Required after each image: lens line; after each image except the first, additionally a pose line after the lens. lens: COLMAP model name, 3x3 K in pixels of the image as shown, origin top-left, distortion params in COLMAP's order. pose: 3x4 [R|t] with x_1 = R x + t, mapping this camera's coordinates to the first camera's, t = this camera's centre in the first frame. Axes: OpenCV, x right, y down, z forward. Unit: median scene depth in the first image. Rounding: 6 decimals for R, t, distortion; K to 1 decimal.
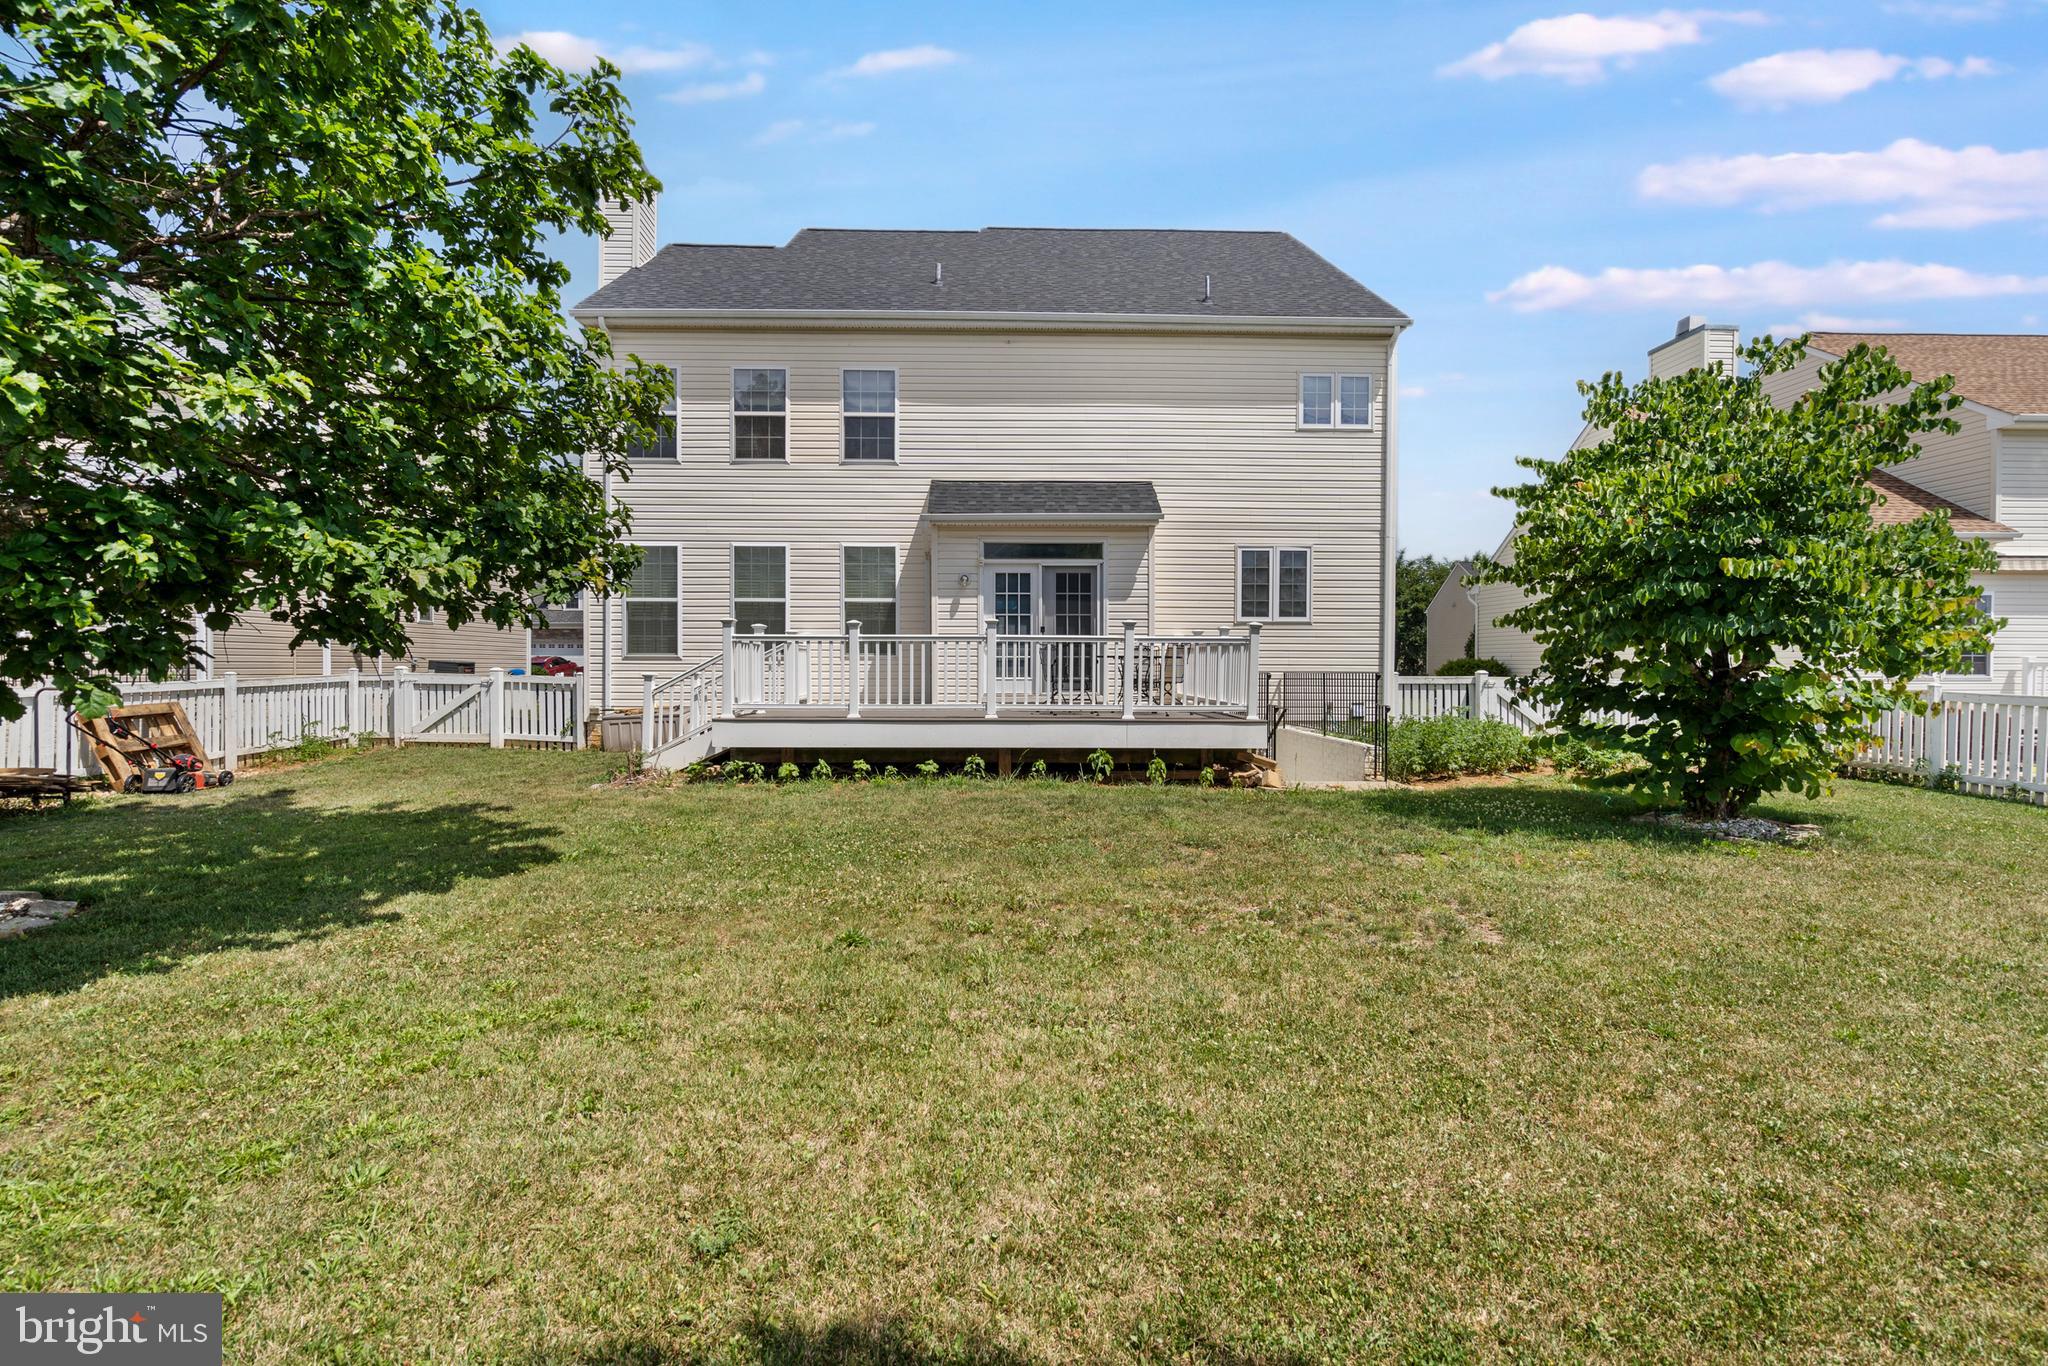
lens RADIAL K [[951.4, 0, 1029.6], [0, 951.4, 695.1], [0, 0, 1]] dist [-0.006289, -0.000297]
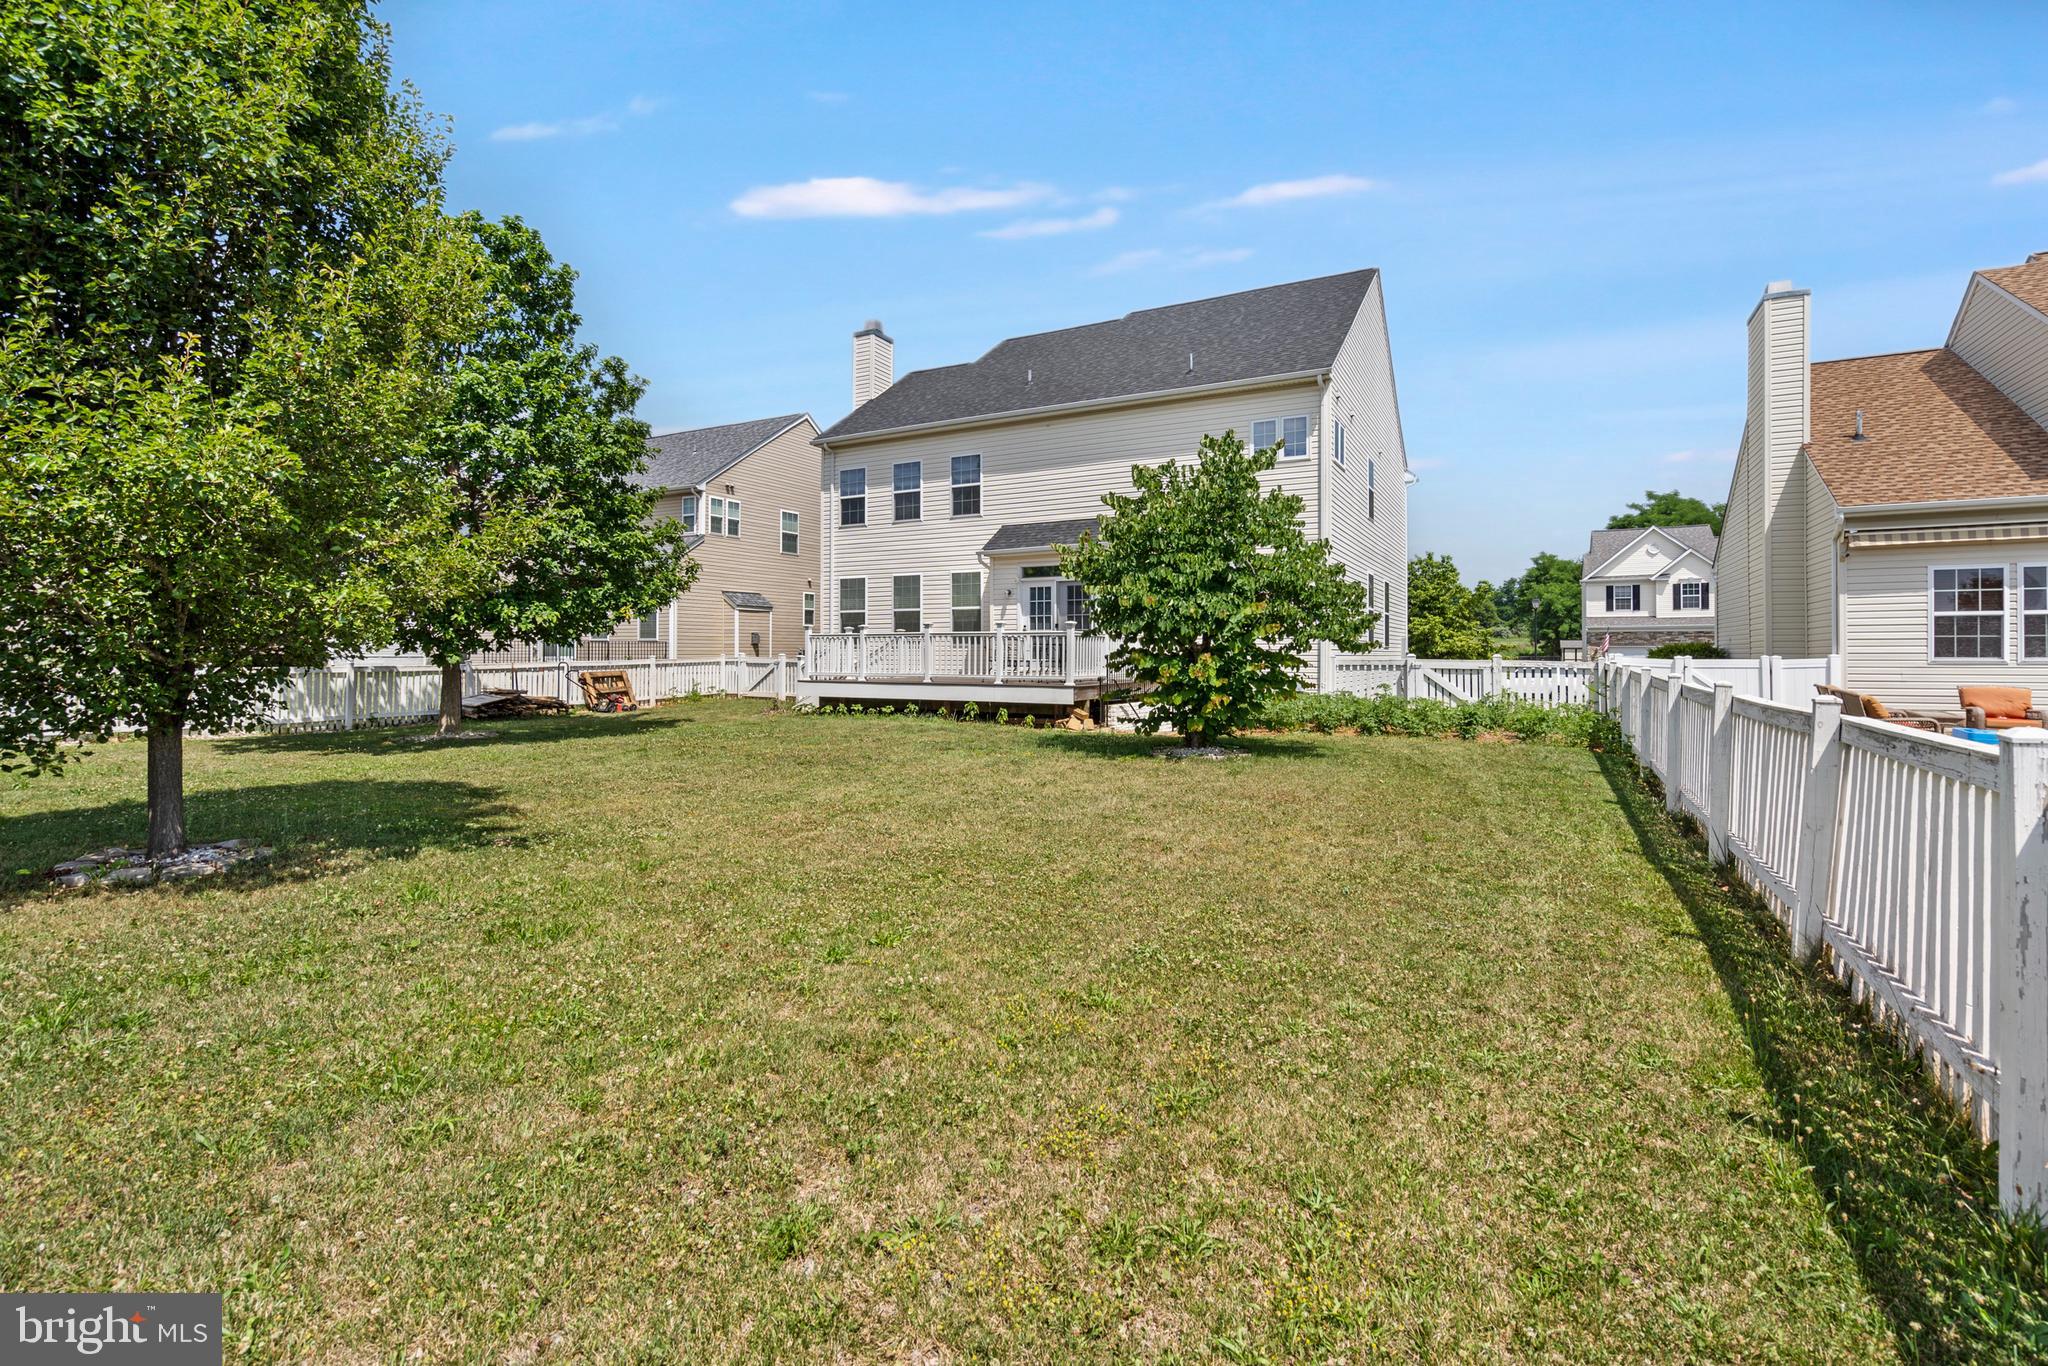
lens RADIAL K [[951.4, 0, 1018.8], [0, 951.4, 672.5], [0, 0, 1]] dist [-0.006289, -0.000297]
pose [[0.861176, 0.007585, -0.508250, 0.674069], [-0.015625, 0.999811, -0.011555, 0.017785], [0.508067, 0.017893, 0.861132, -0.250099]]
